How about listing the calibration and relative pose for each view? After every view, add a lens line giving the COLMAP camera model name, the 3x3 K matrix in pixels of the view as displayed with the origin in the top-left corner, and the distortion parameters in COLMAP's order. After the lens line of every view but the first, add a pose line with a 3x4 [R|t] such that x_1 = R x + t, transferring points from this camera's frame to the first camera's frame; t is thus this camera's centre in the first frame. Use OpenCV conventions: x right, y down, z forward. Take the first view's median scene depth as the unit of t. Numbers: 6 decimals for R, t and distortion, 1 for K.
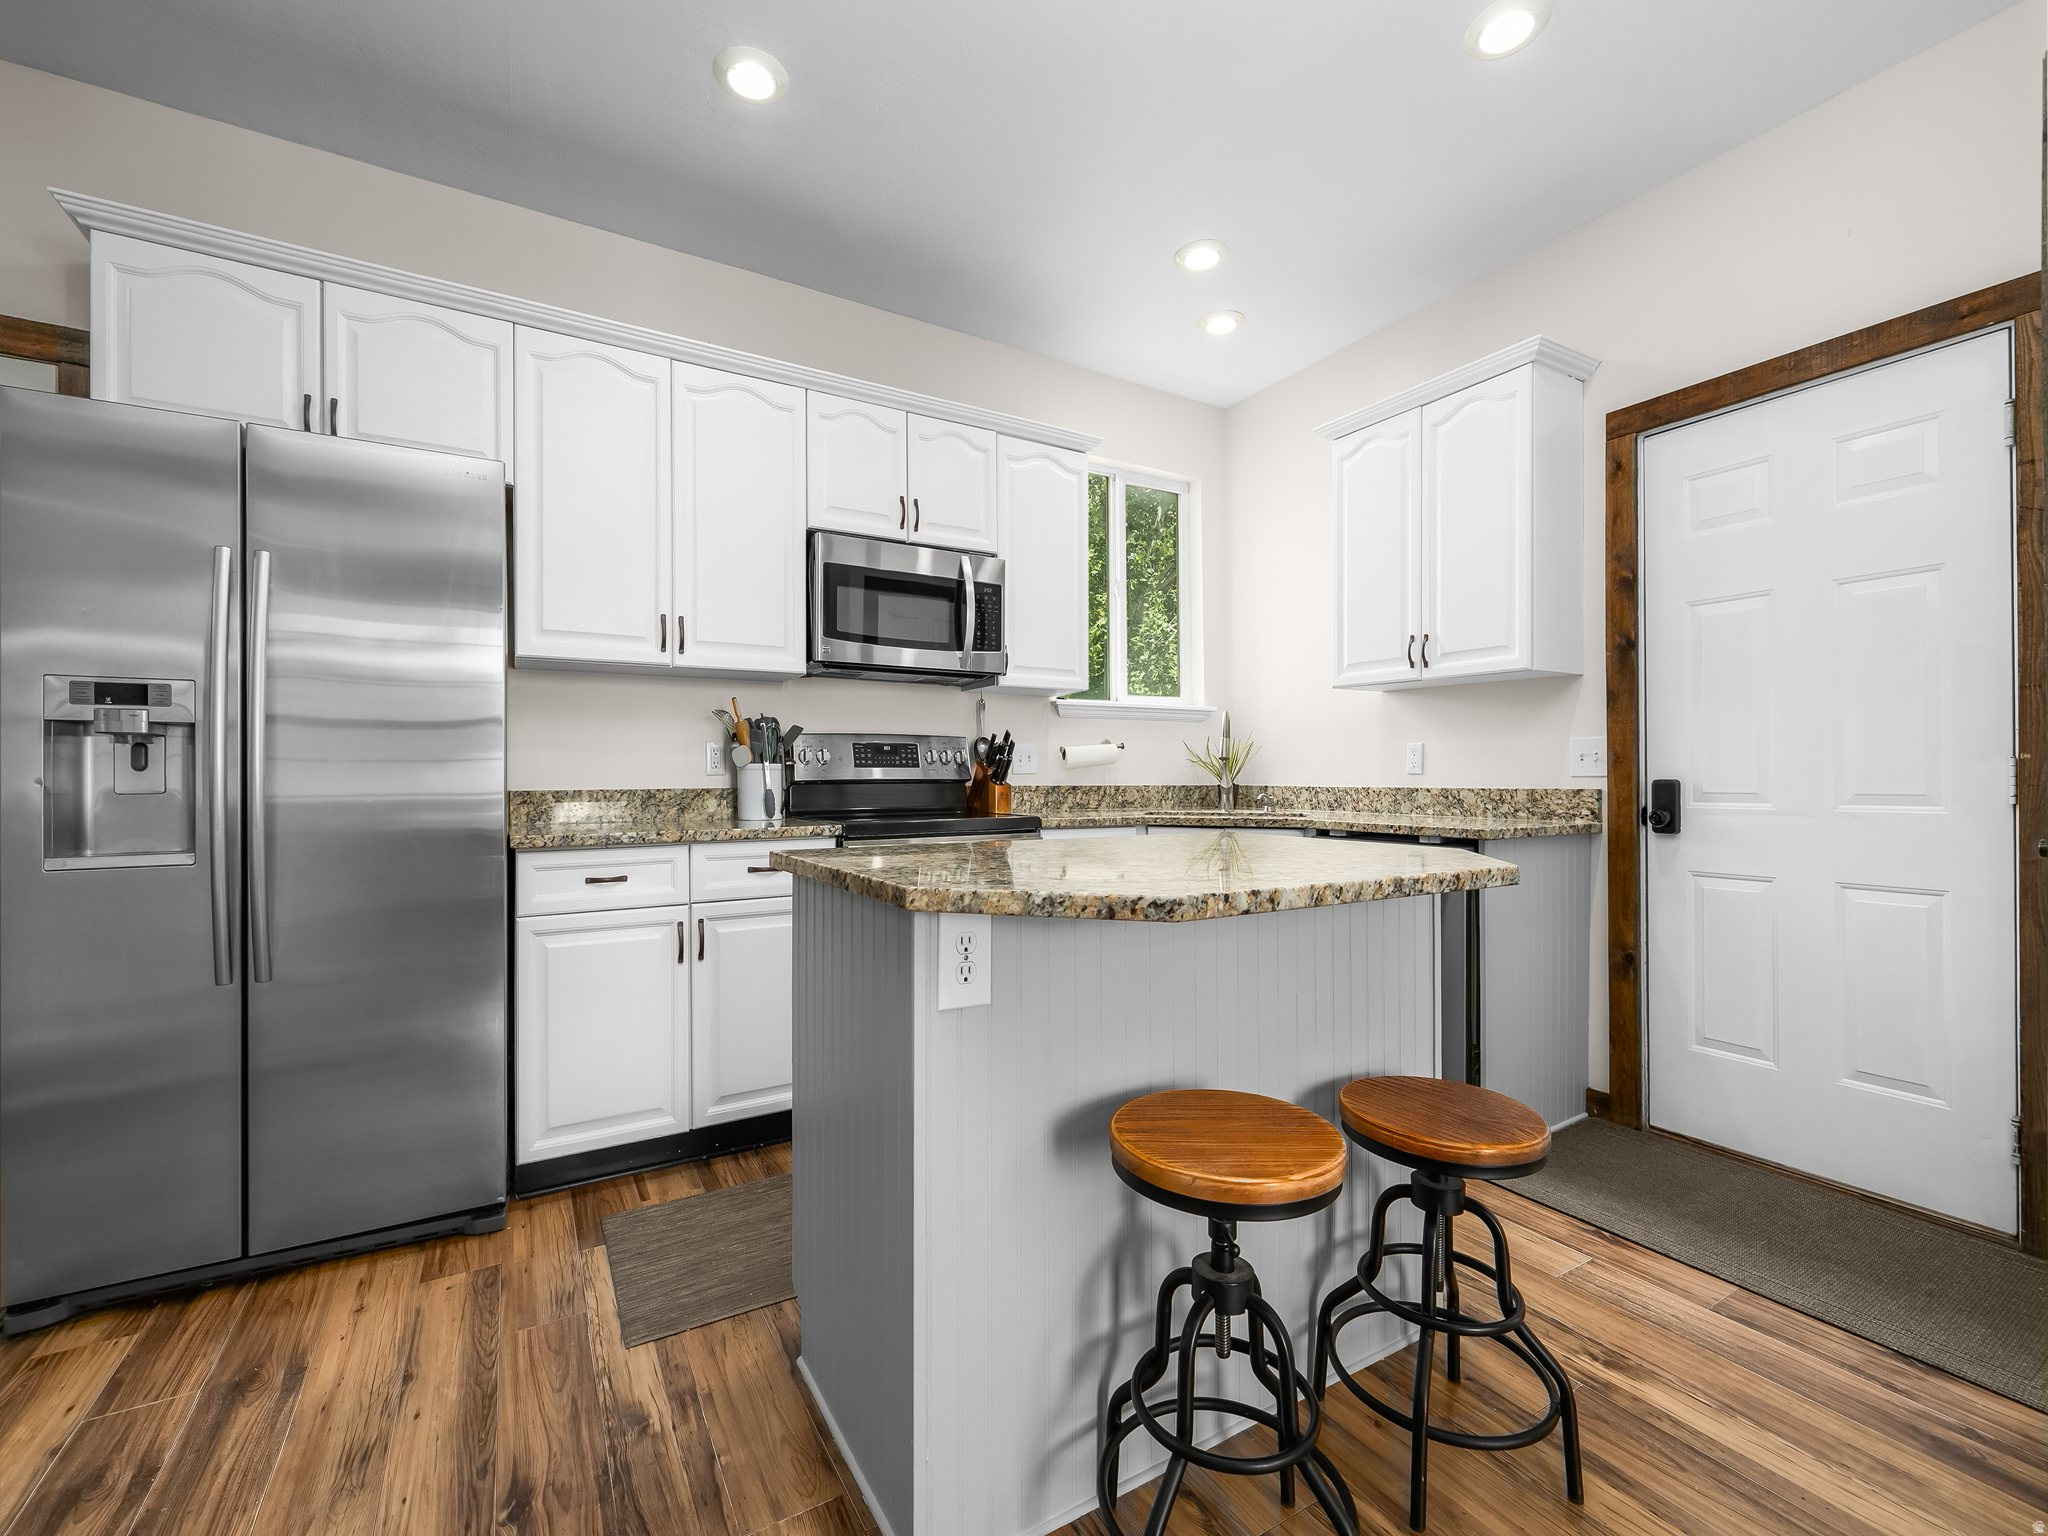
lens RADIAL K [[872.2, 0, 1028.8], [0, 872.2, 778.1], [0, 0, 1]] dist [0.000156, -0.000737]
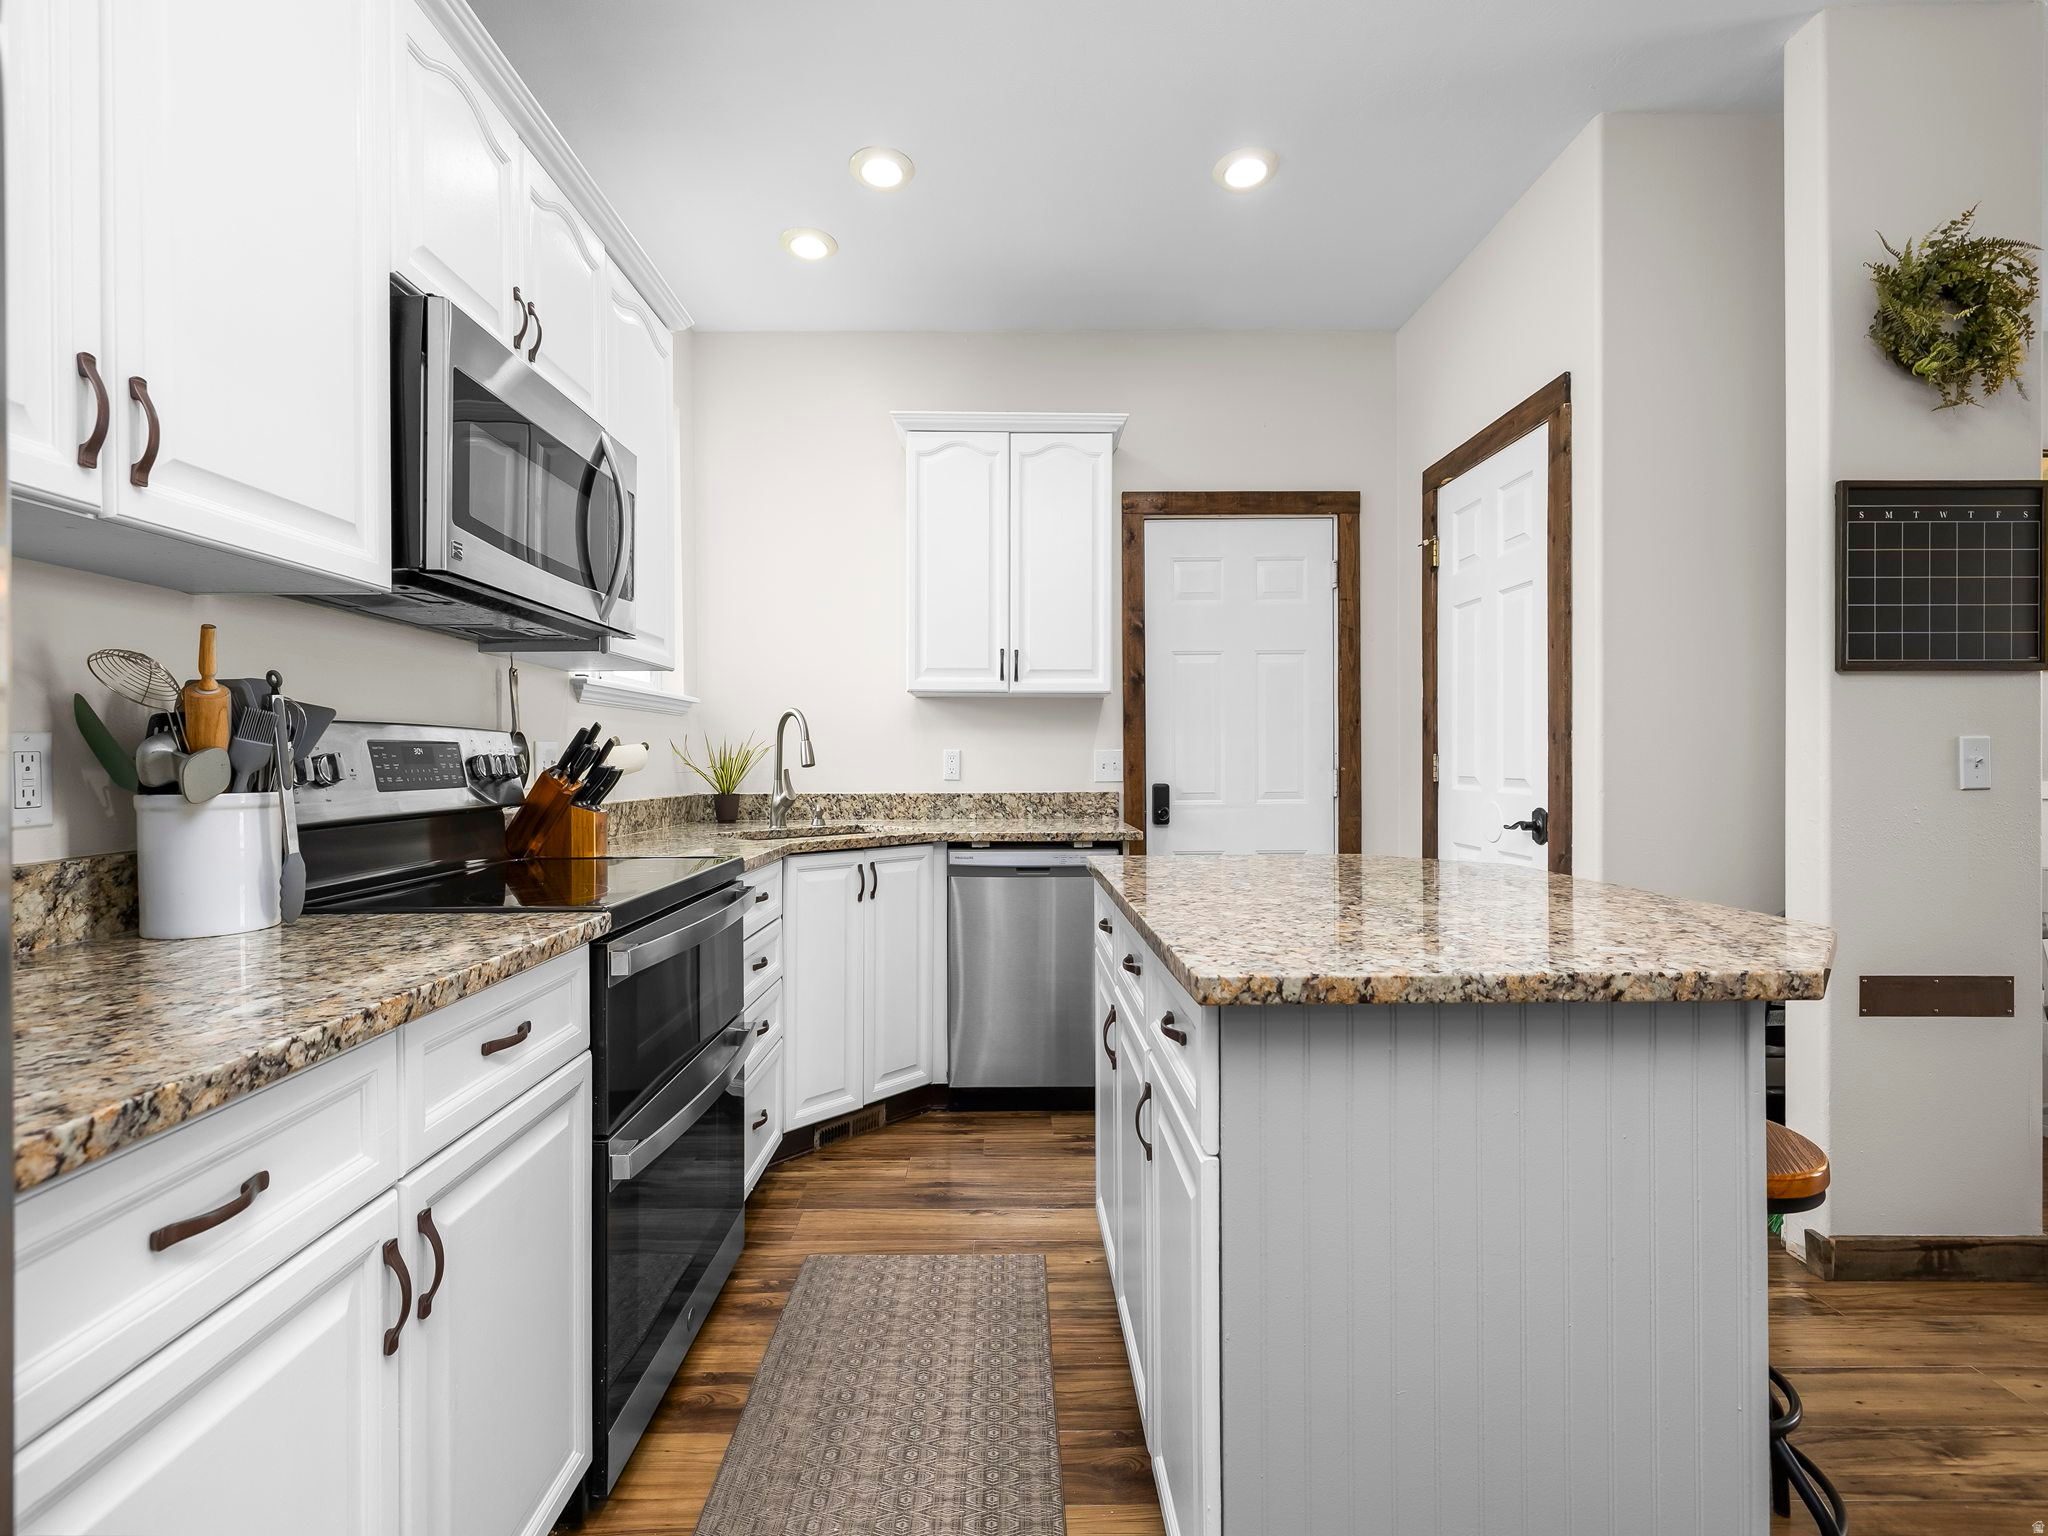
lens RADIAL K [[872.2, 0, 1026.2], [0, 872.2, 759.2], [0, 0, 1]] dist [0.000156, -0.000737]
pose [[0.504974, 0.001297, 0.863133, -0.463310], [0.004342, 0.999982, -0.004042, -0.028251], [-0.863123, 0.005789, 0.504960, 0.467202]]
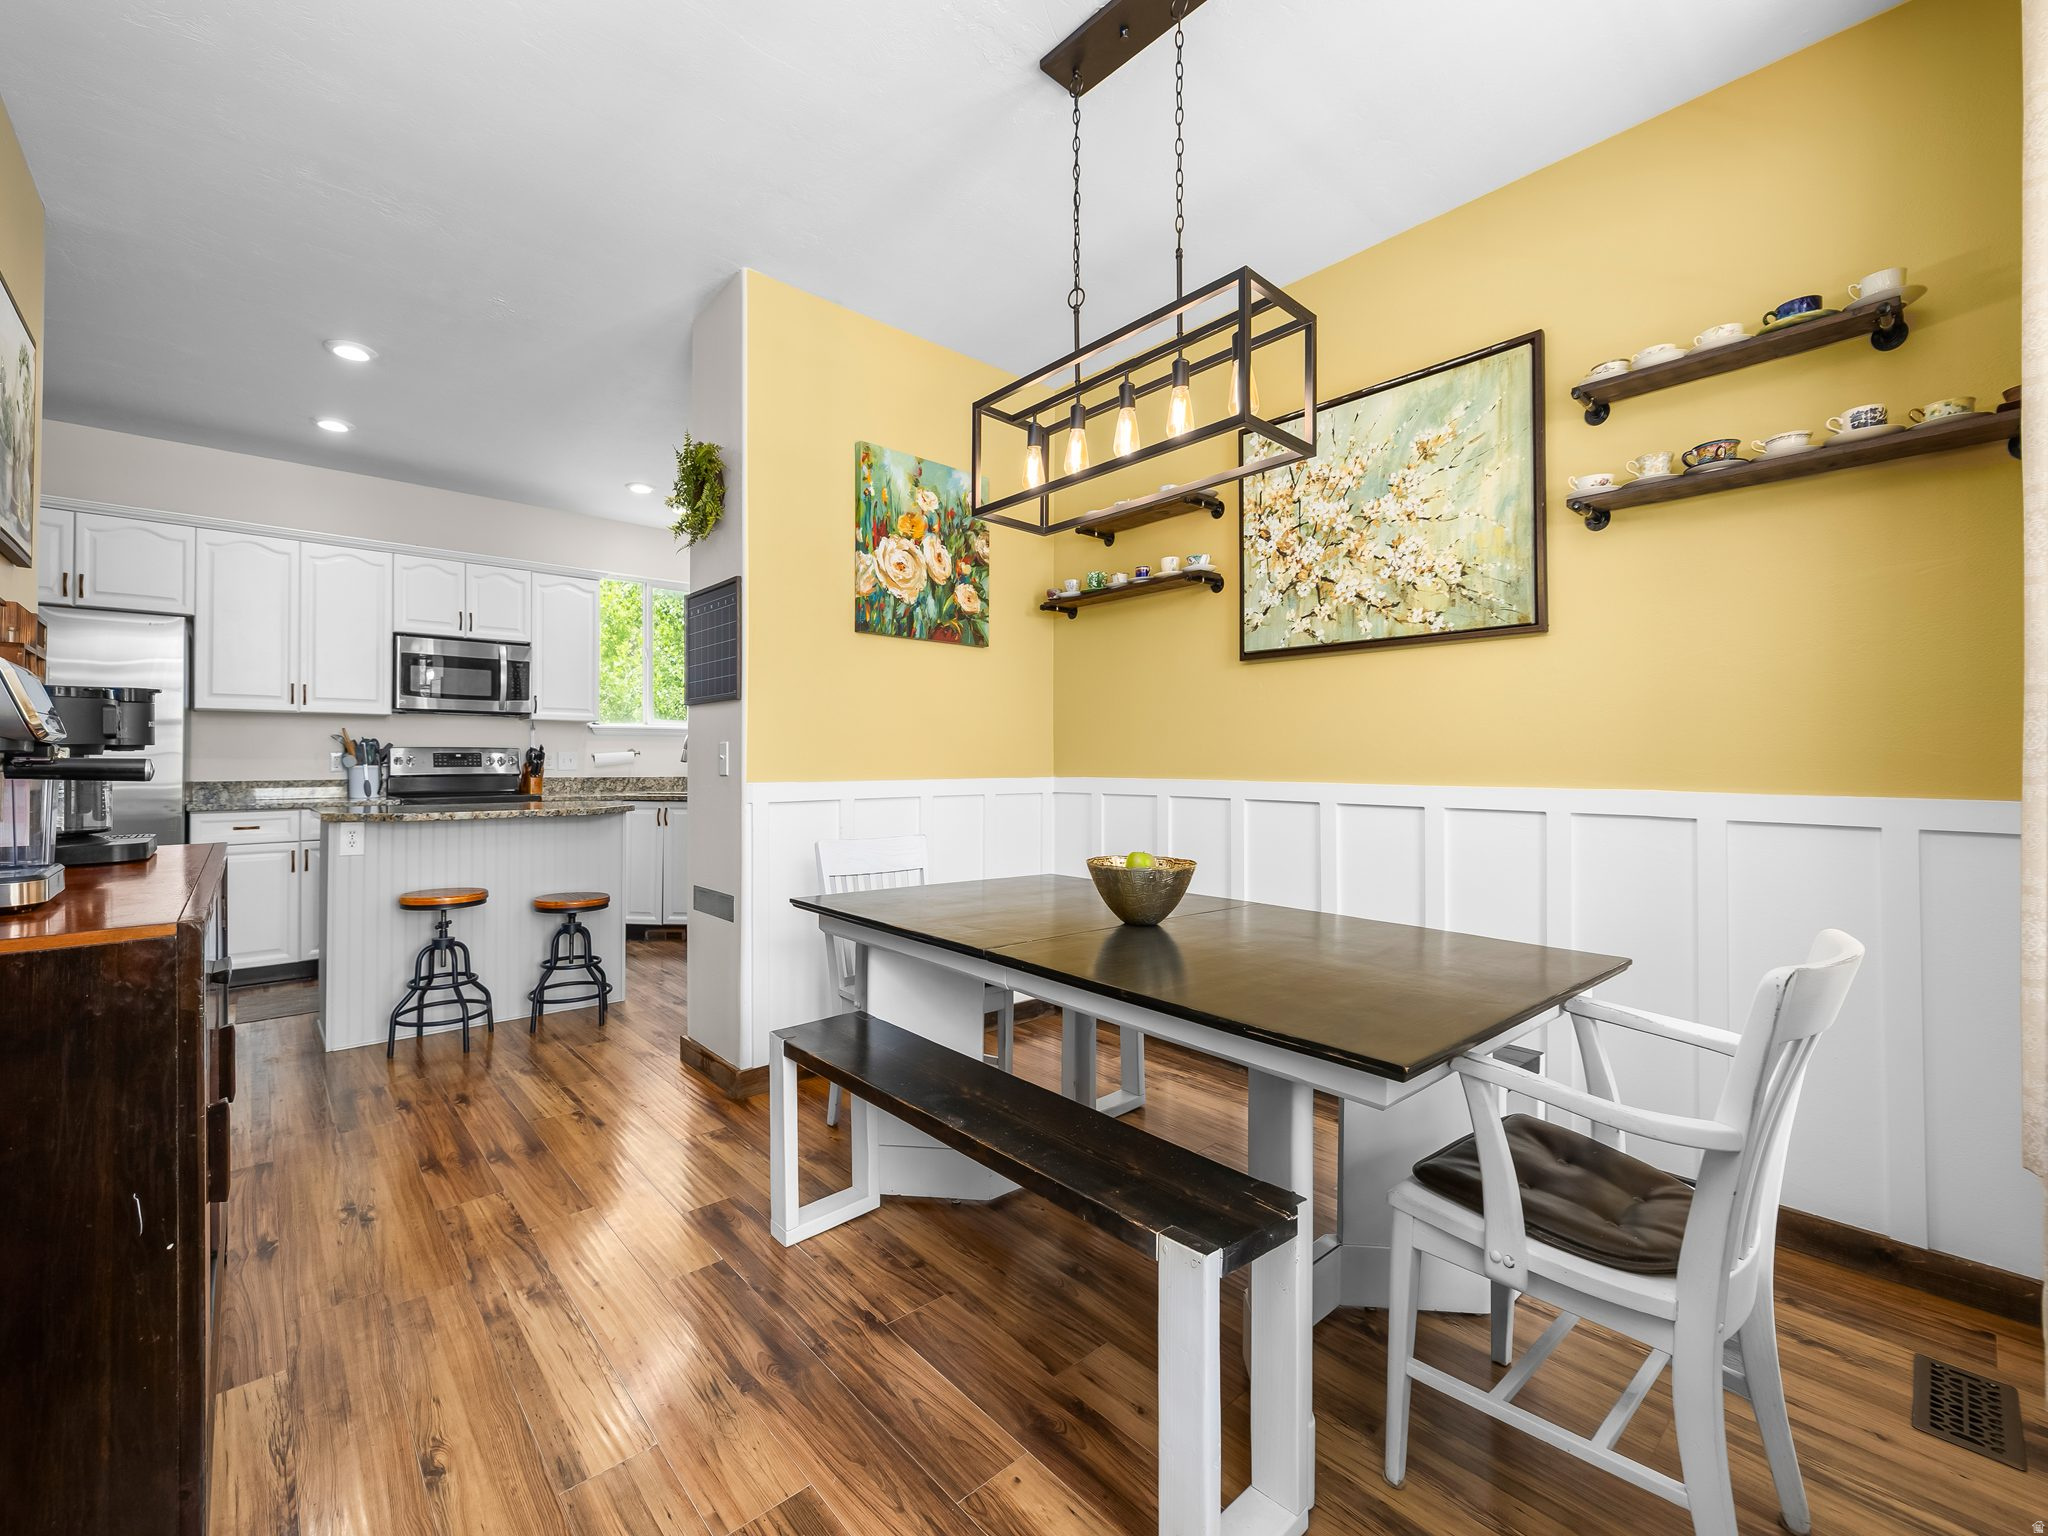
lens RADIAL K [[872.2, 0, 1027.4], [0, 872.2, 756.2], [0, 0, 1]] dist [0.000156, -0.000737]
pose [[0.980329, 0.002595, 0.197351, 0.632908], [-0.000761, 0.999956, -0.009368, -0.019705], [-0.197366, 0.009033, 0.980288, -0.942517]]
